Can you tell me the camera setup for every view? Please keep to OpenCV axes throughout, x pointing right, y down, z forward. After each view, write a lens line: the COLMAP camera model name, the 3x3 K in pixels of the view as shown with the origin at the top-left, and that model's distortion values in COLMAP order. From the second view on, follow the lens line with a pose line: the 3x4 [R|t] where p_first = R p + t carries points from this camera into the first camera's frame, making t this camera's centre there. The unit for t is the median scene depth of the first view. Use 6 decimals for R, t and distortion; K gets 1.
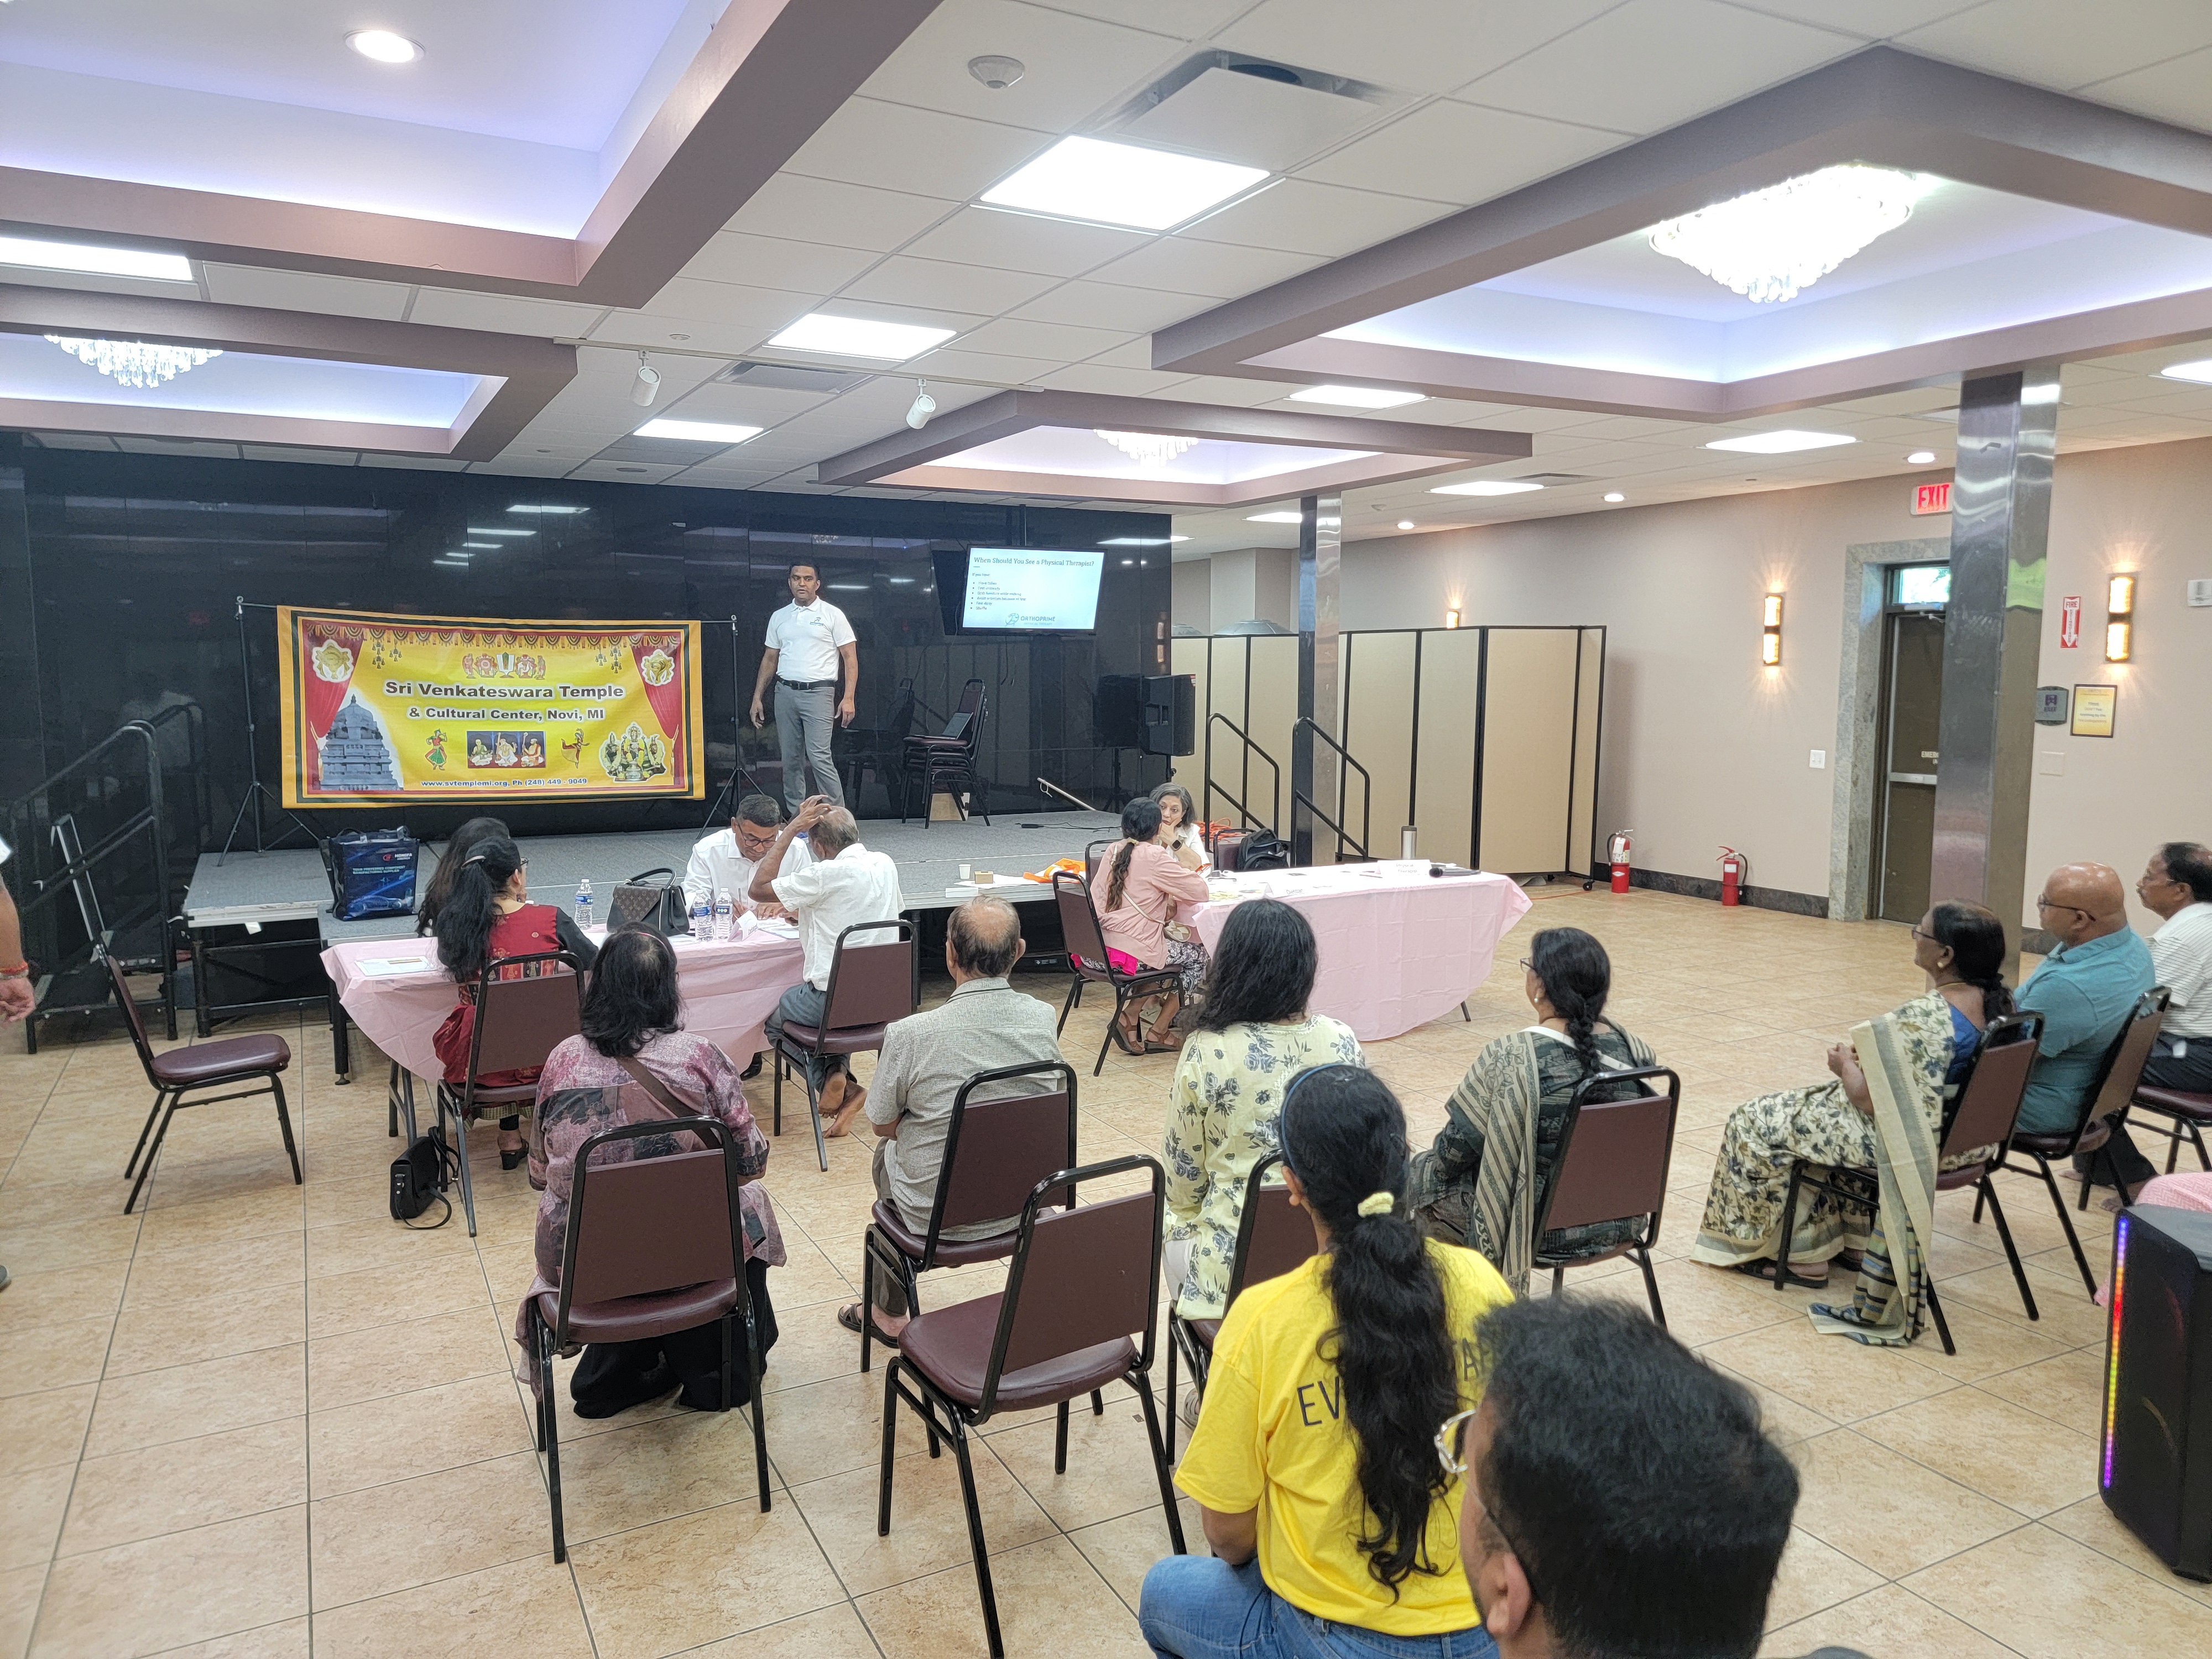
lens RADIAL K [[1541.0, 0, 1120.1], [0, 1541.0, 825.8], [0, 0, 1]] dist [0.073957, -0.057736]
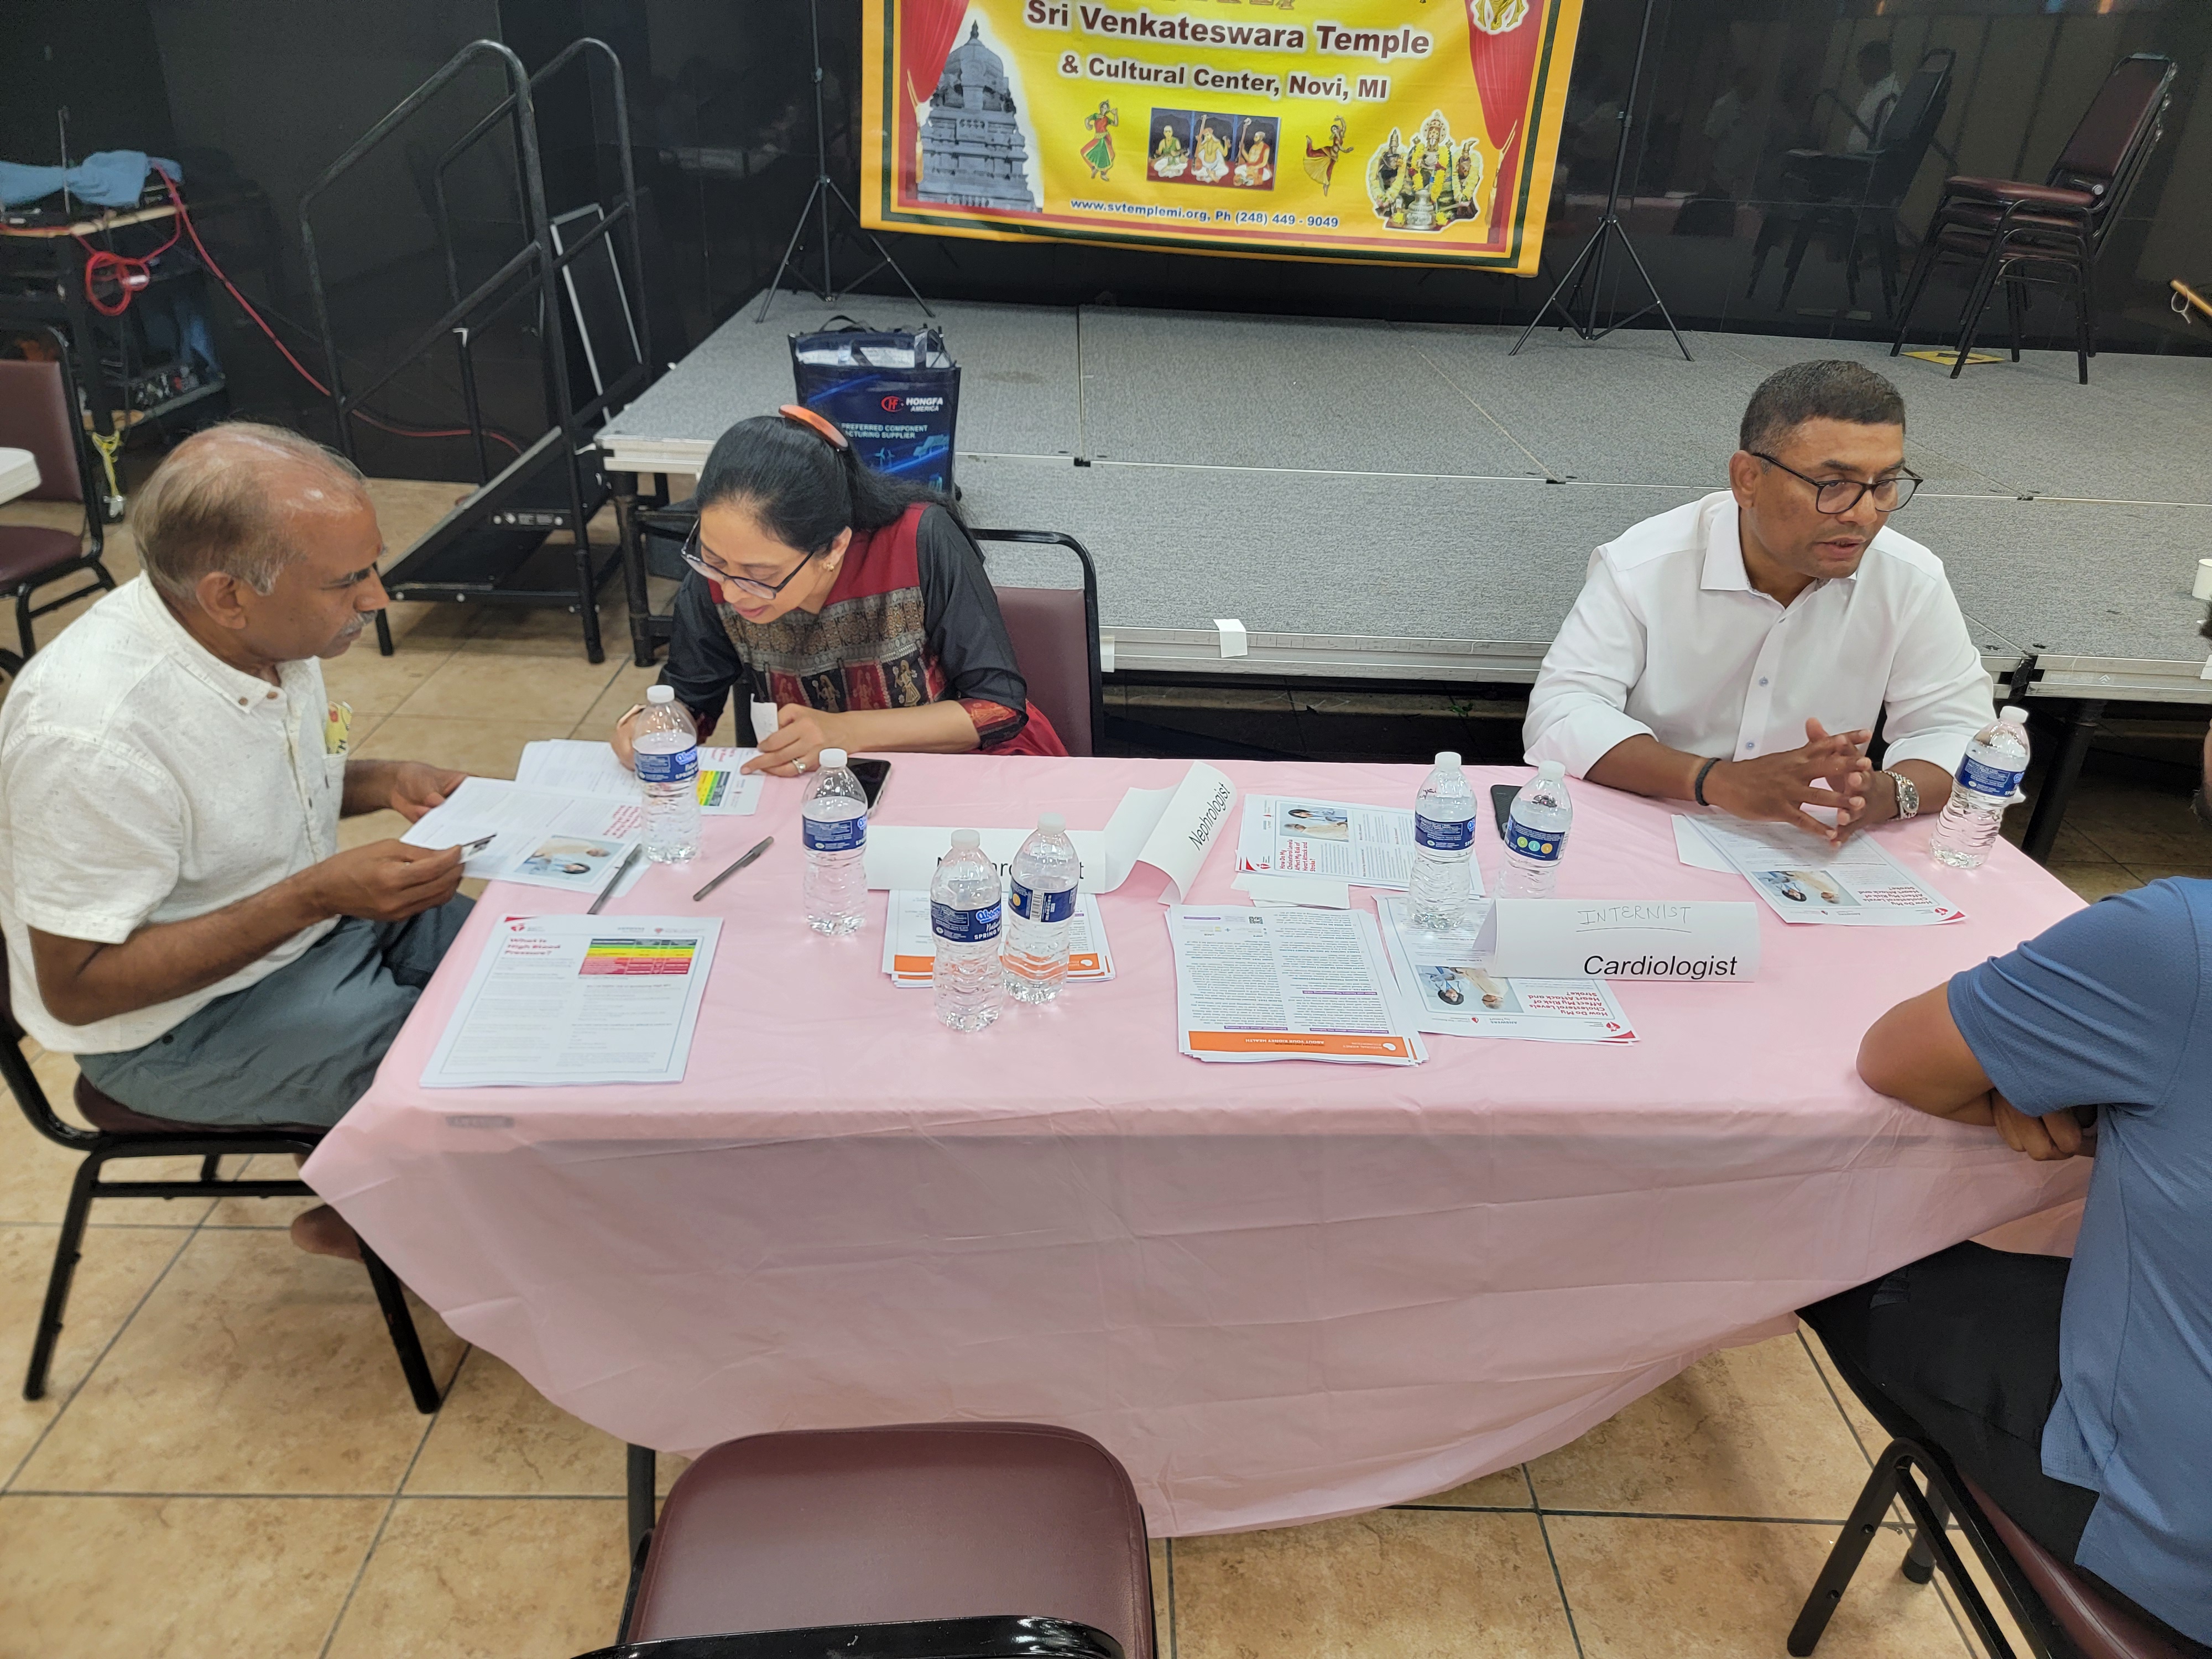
lens RADIAL K [[1541.0, 0, 1121.8], [0, 1541.0, 818.1], [0, 0, 1]] dist [0.073957, -0.057736]
pose [[0.893818, 0.240416, -0.378537, -0.173085], [-0.096664, 0.927588, 0.360882, -0.028456], [0.437888, -0.285972, 0.852334, 0.496223]]
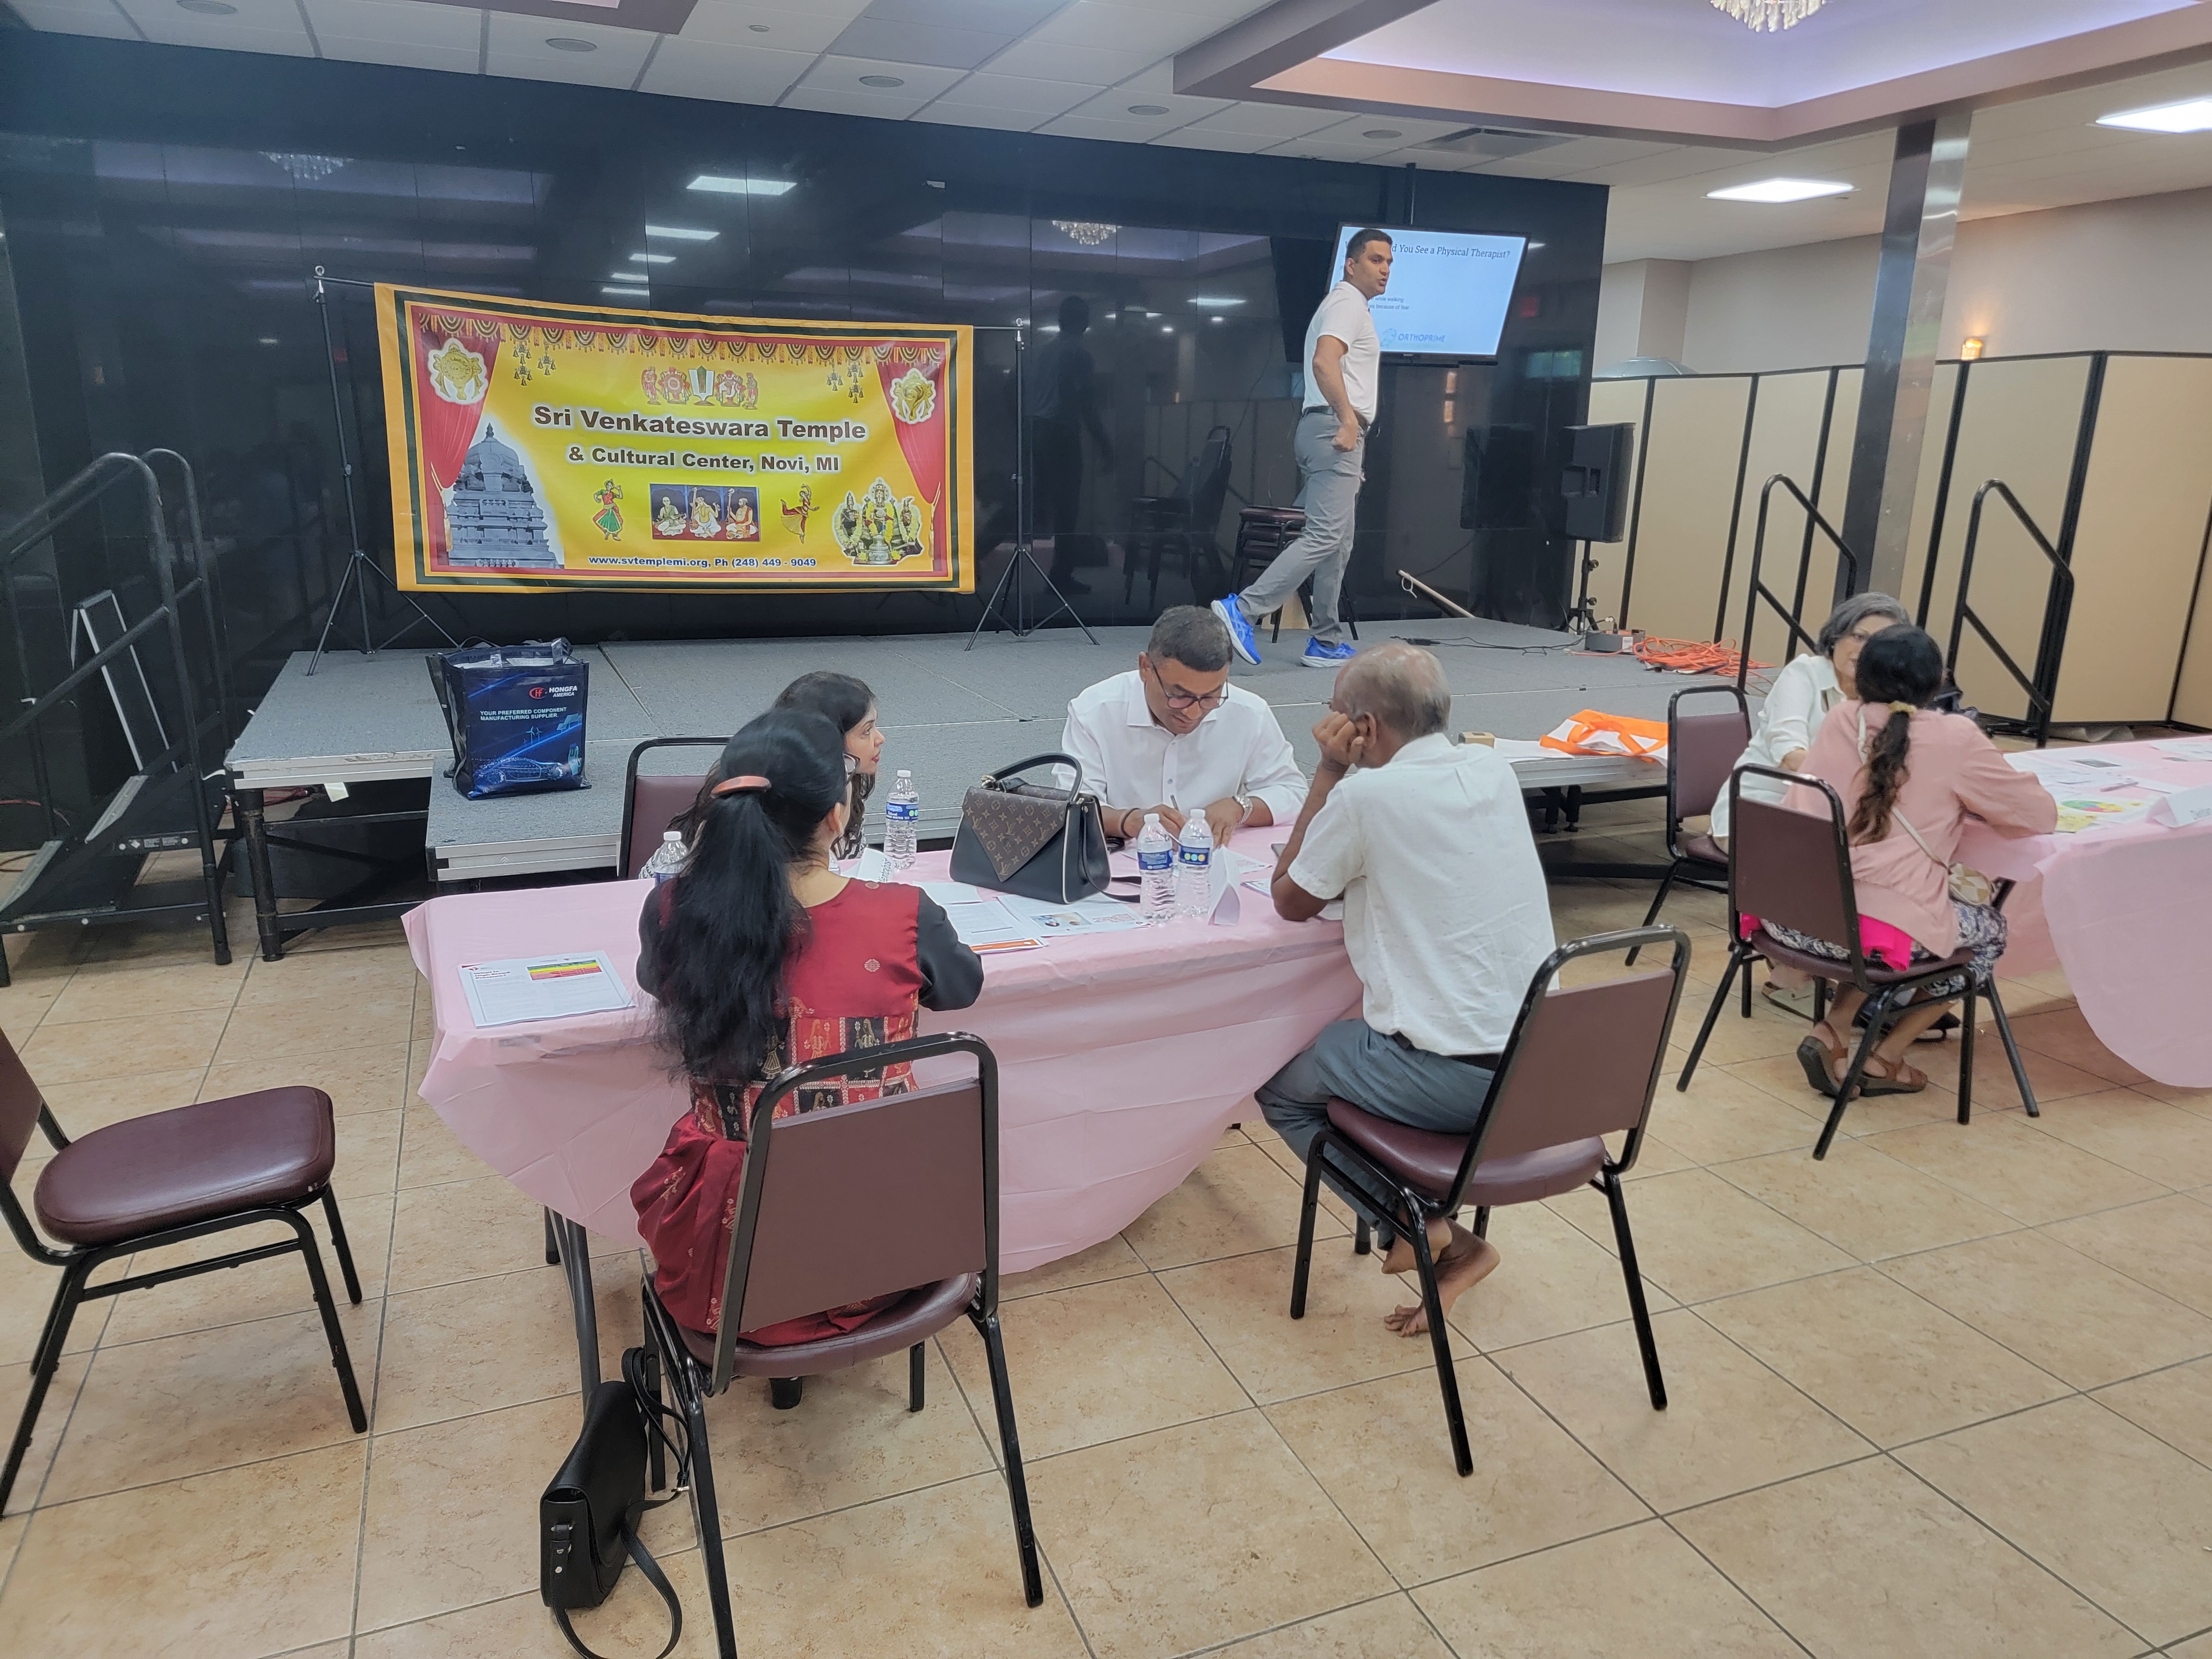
lens RADIAL K [[1541.0, 0, 1095.2], [0, 1541.0, 843.5], [0, 0, 1]] dist [0.073957, -0.057736]
pose [[0.993687, 0.042702, -0.103748, -0.161663], [-0.026978, 0.988546, 0.148487, -0.012498], [0.108900, -0.144751, 0.983457, 0.359374]]
